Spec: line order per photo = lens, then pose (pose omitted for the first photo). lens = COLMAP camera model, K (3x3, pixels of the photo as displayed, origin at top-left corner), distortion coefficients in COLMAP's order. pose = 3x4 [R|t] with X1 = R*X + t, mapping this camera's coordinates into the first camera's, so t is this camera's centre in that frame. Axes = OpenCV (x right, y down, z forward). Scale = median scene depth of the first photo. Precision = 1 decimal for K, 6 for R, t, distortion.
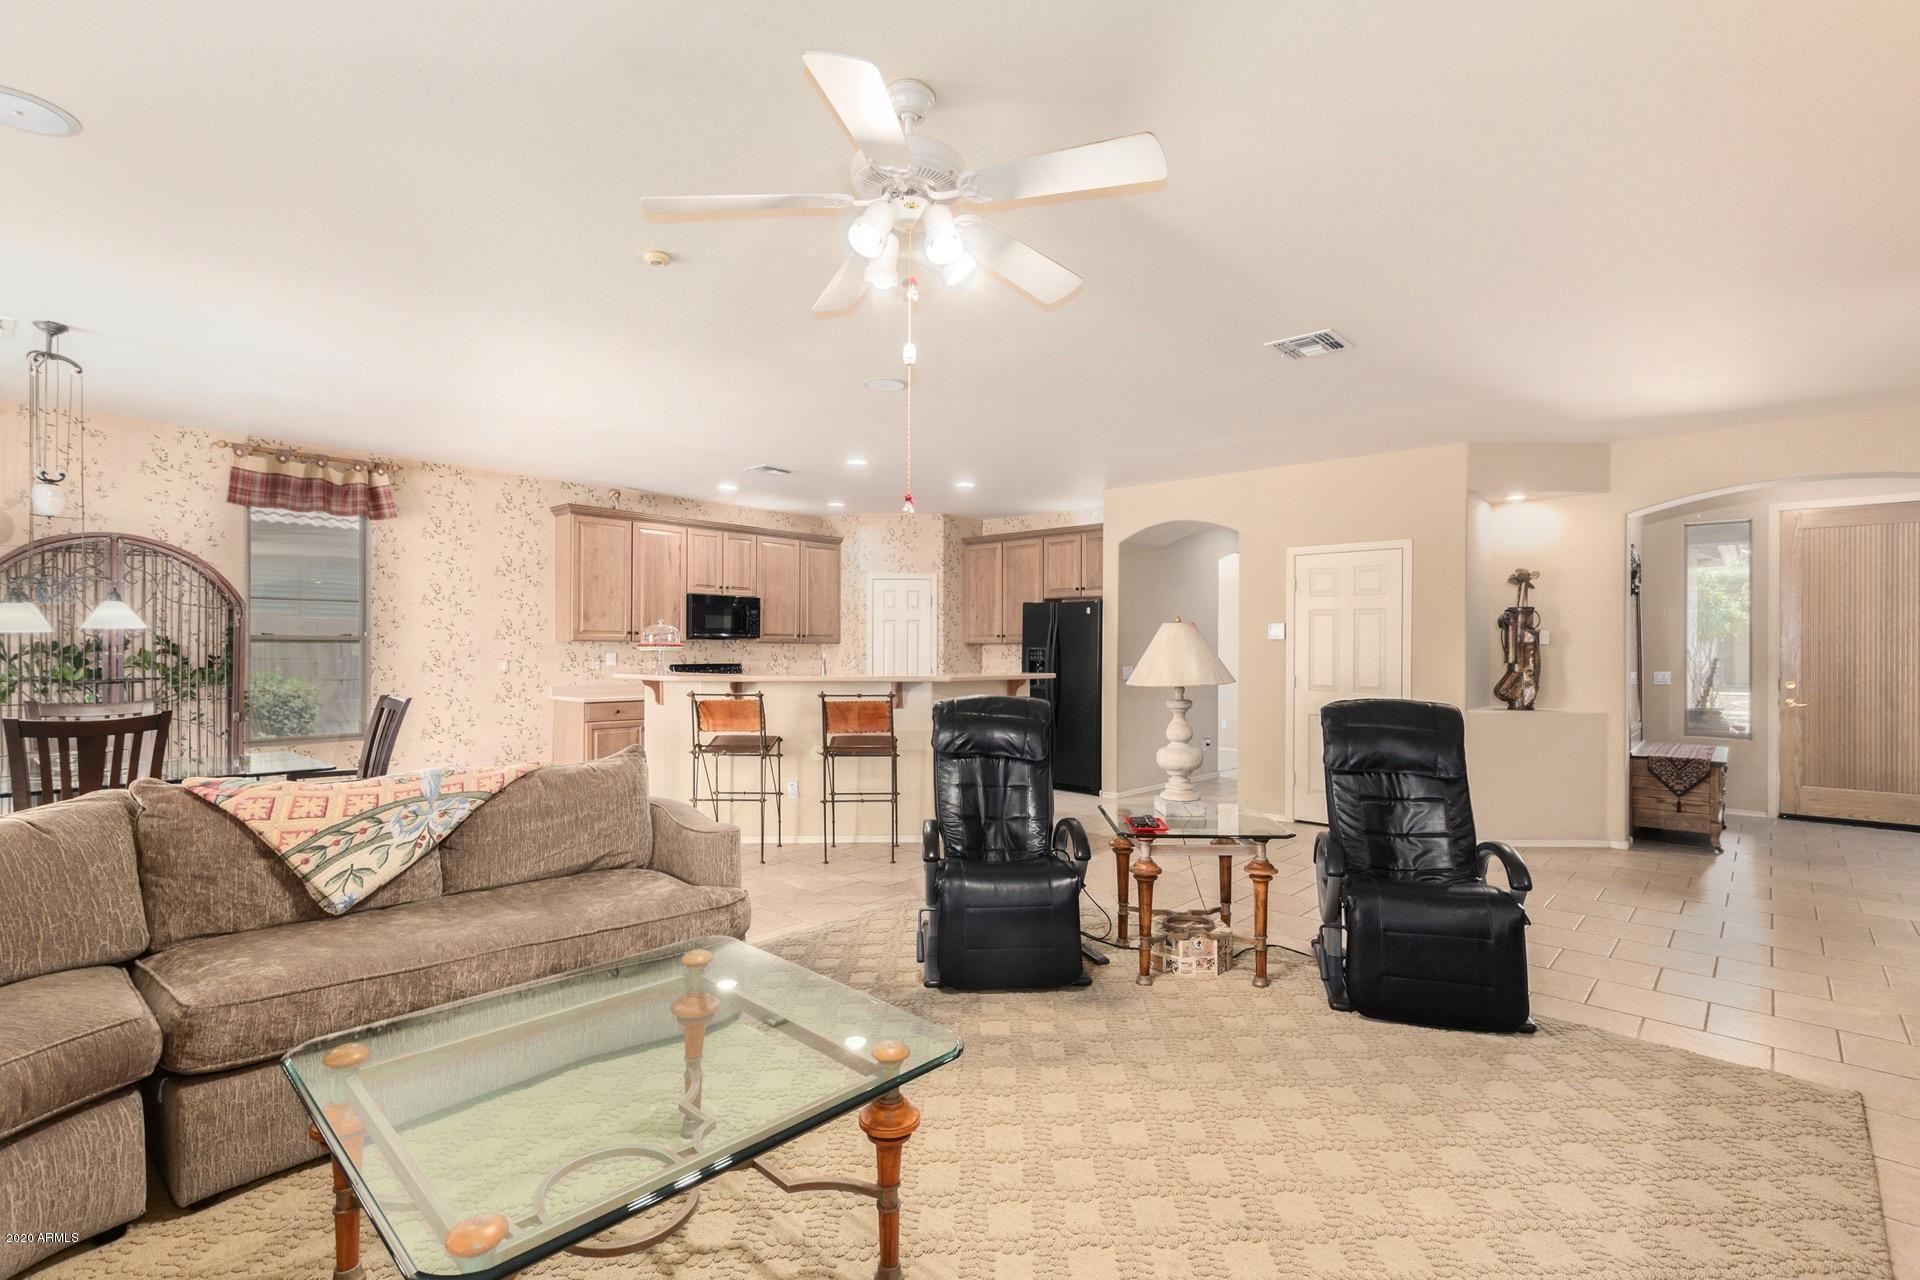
lens RADIAL K [[883.7, 0, 964.7], [0, 883.7, 637.5], [0, 0, 1]] dist [-0.002358, -0.000071]
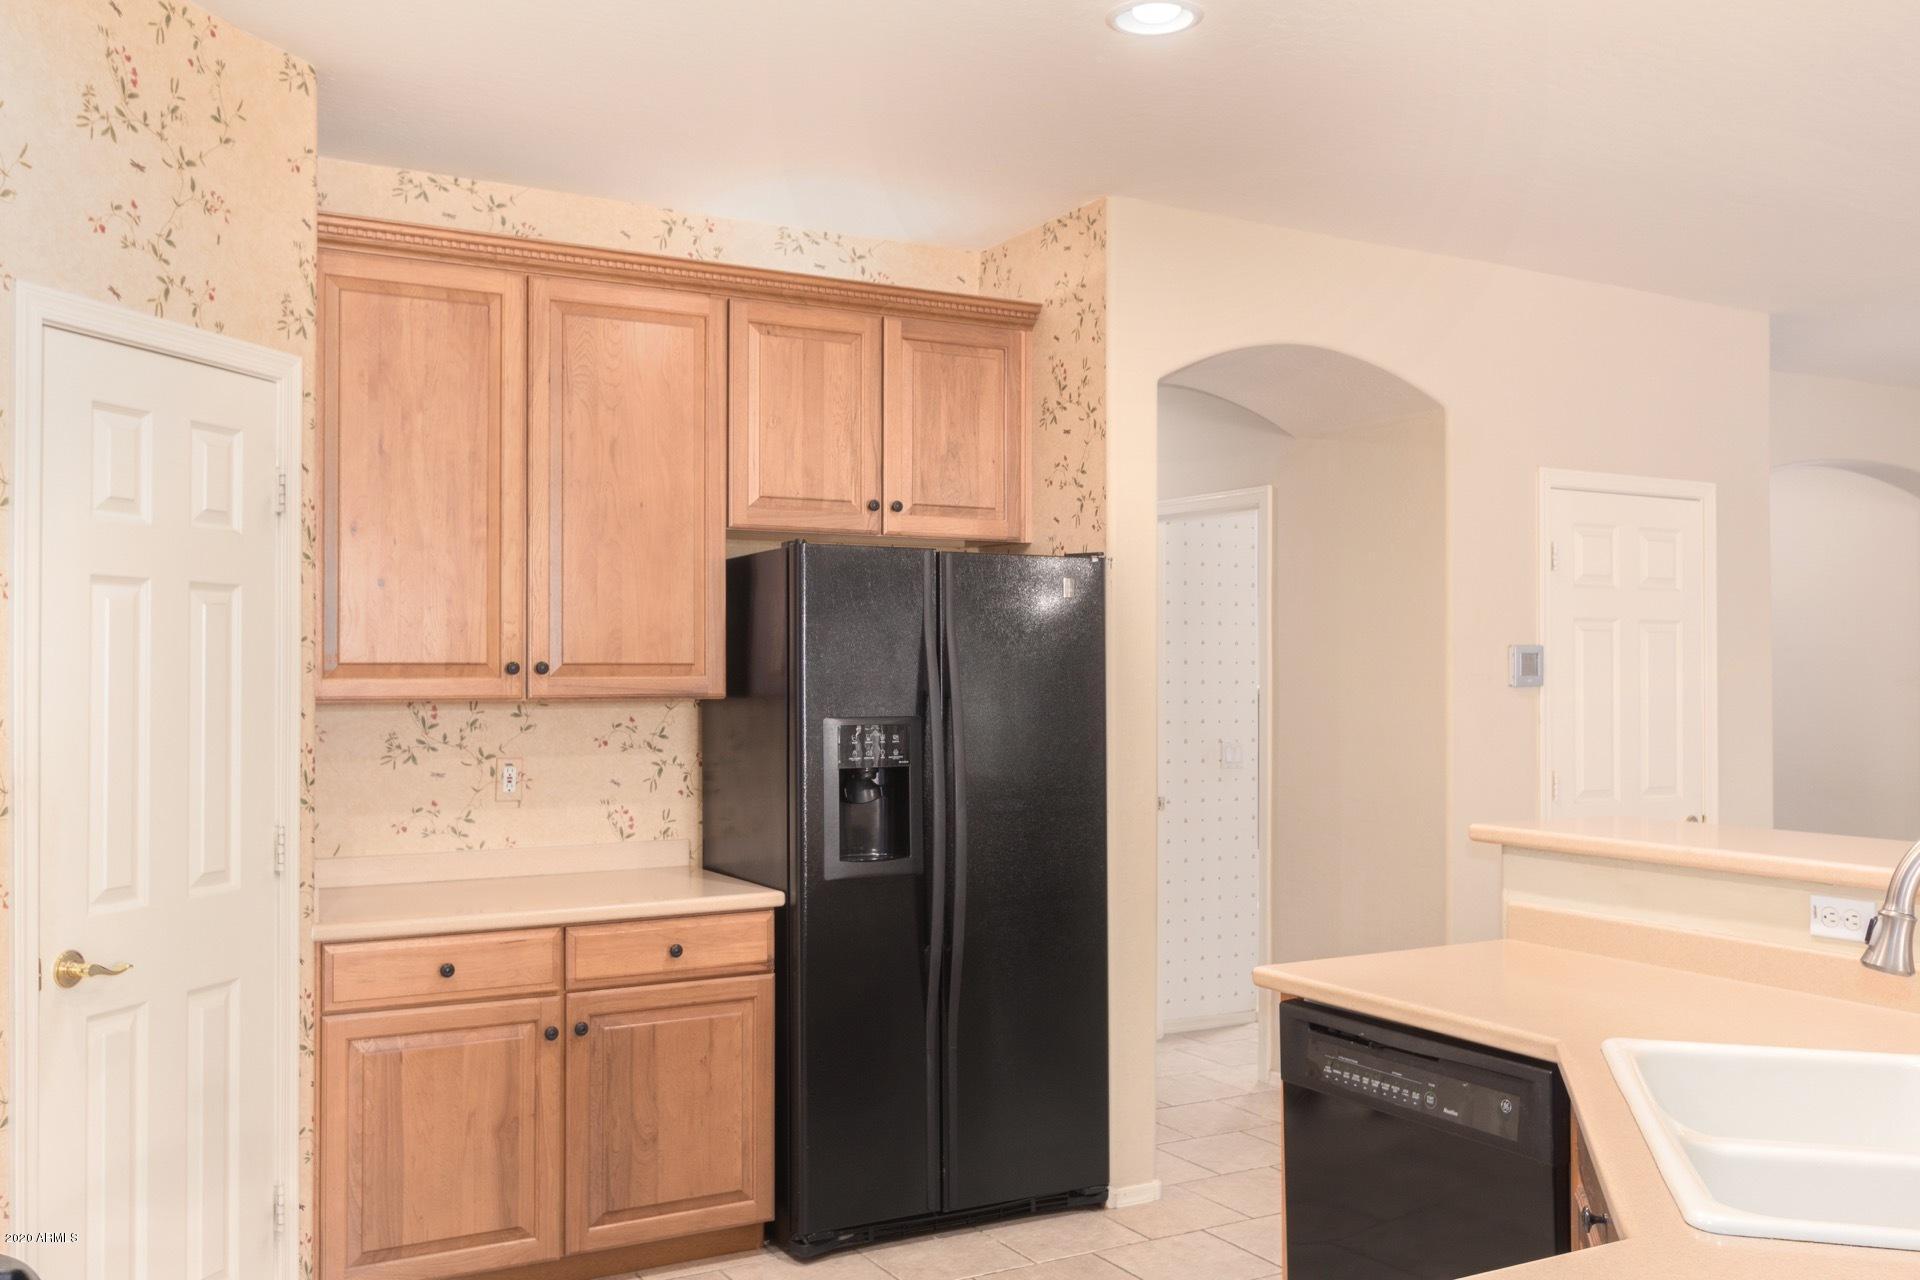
lens RADIAL K [[1672.8, 0, 960.1], [0, 1672.8, 642.6], [0, 0, 1]] dist [0.005785, 0.000810]
pose [[0.313519, 0.012815, 0.949495, -0.365771], [-0.011222, 0.999889, -0.009790, -0.005898], [-0.949516, -0.007586, 0.313628, 0.785658]]
